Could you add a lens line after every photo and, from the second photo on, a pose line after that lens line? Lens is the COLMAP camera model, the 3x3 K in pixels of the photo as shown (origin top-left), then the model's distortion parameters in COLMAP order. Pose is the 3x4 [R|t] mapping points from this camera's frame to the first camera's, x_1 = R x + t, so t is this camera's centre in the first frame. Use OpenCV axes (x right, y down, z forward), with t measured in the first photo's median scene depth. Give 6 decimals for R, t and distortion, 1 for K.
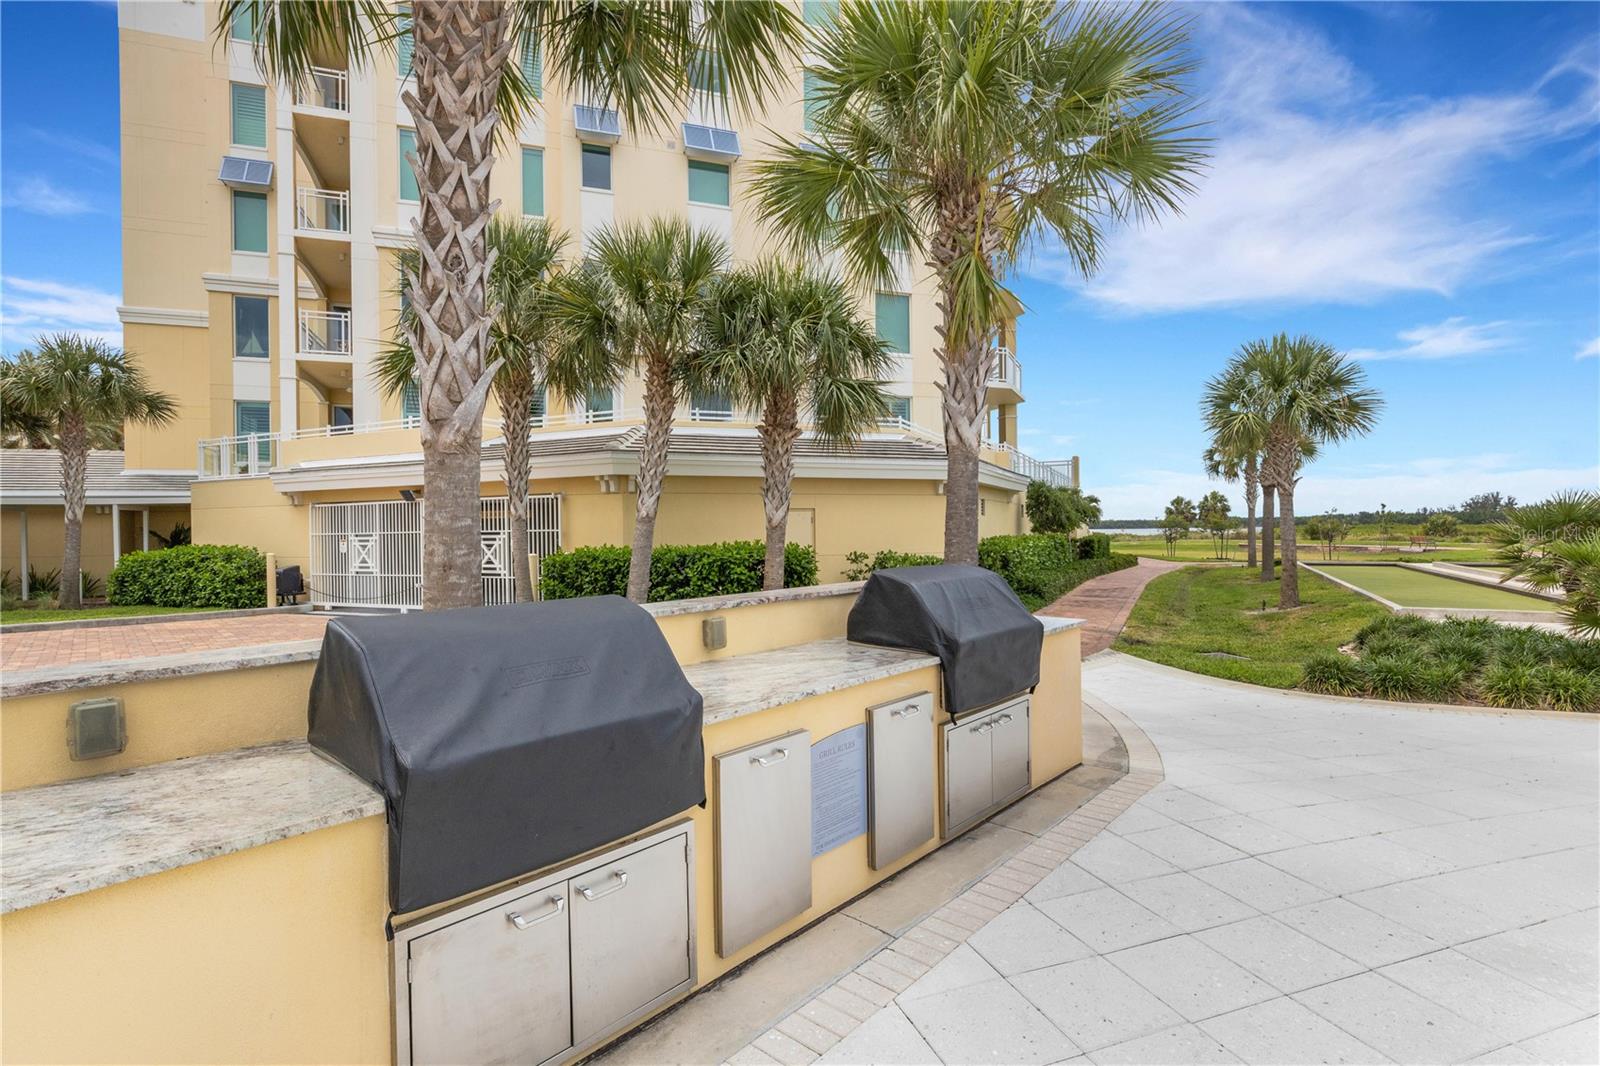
lens RADIAL K [[779.1, 0, 800.0], [0, 779.1, 533.0], [0, 0, 1]] dist [-0.005398, -0.000554]
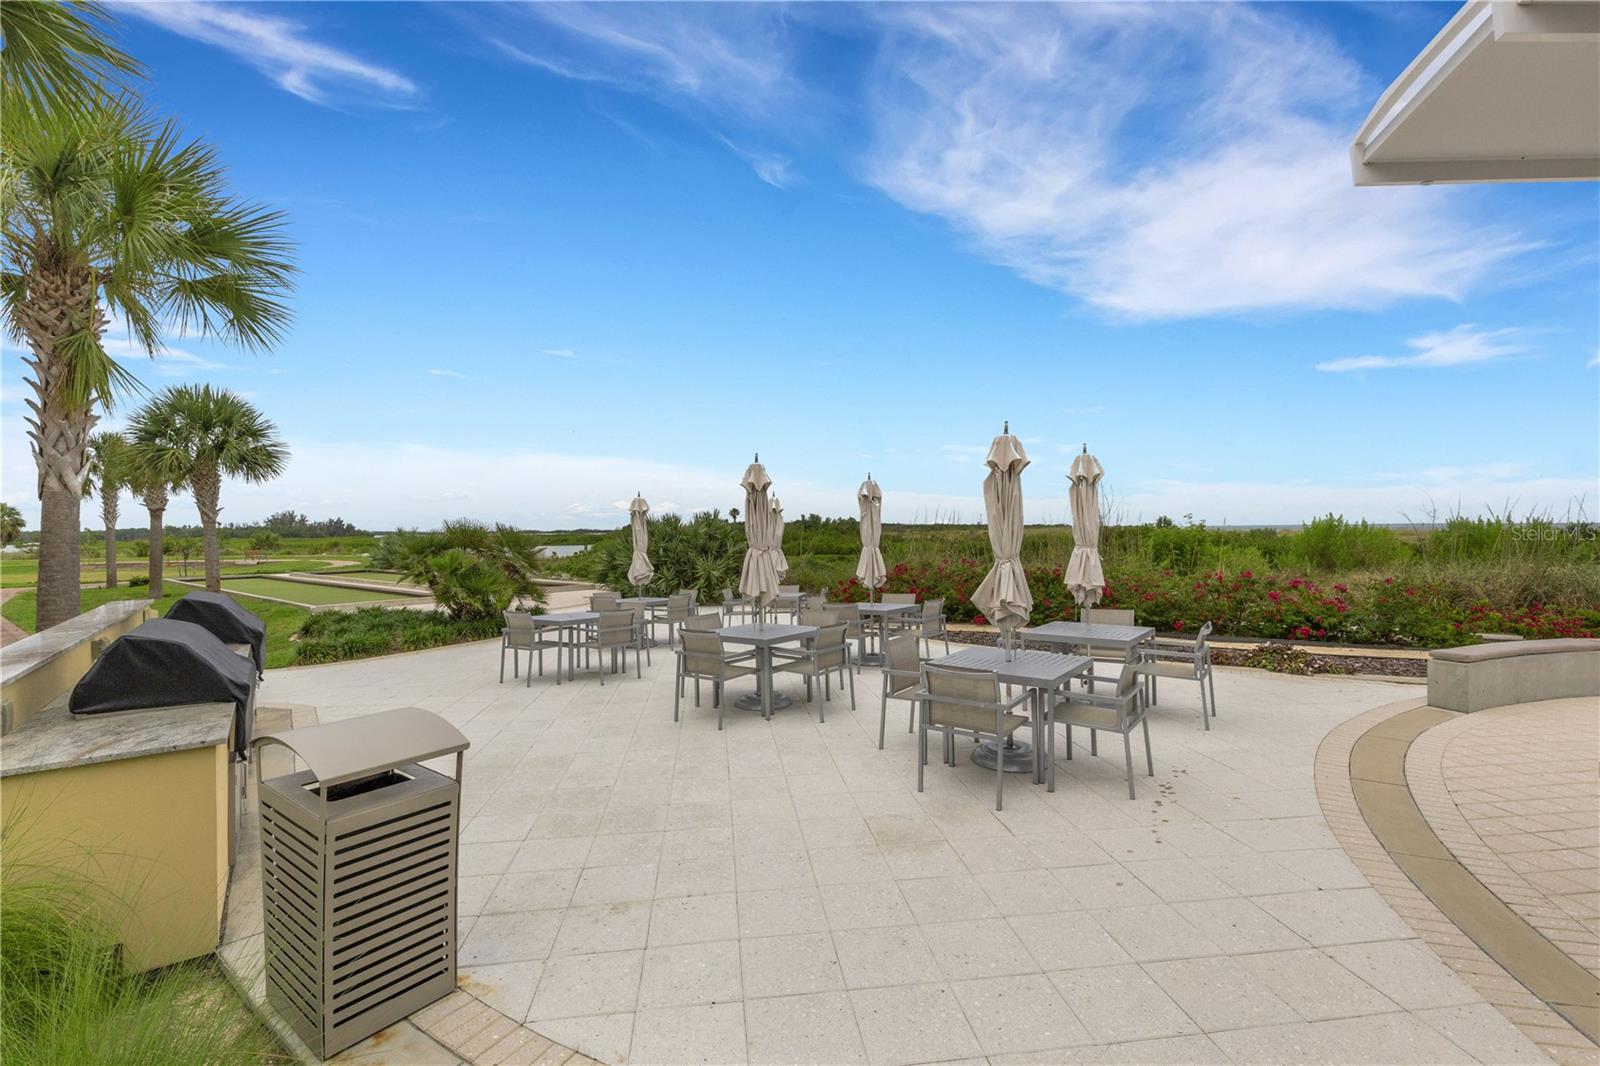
lens RADIAL K [[731.5, 0, 800.0], [0, 731.5, 533.0], [0, 0, 1]] dist [0.001316, 0.000122]
pose [[0.224183, -0.001675, 0.974546, -0.440819], [0.018576, 0.999824, -0.002555, -0.022409], [-0.974370, 0.018676, 0.224175, -0.209258]]
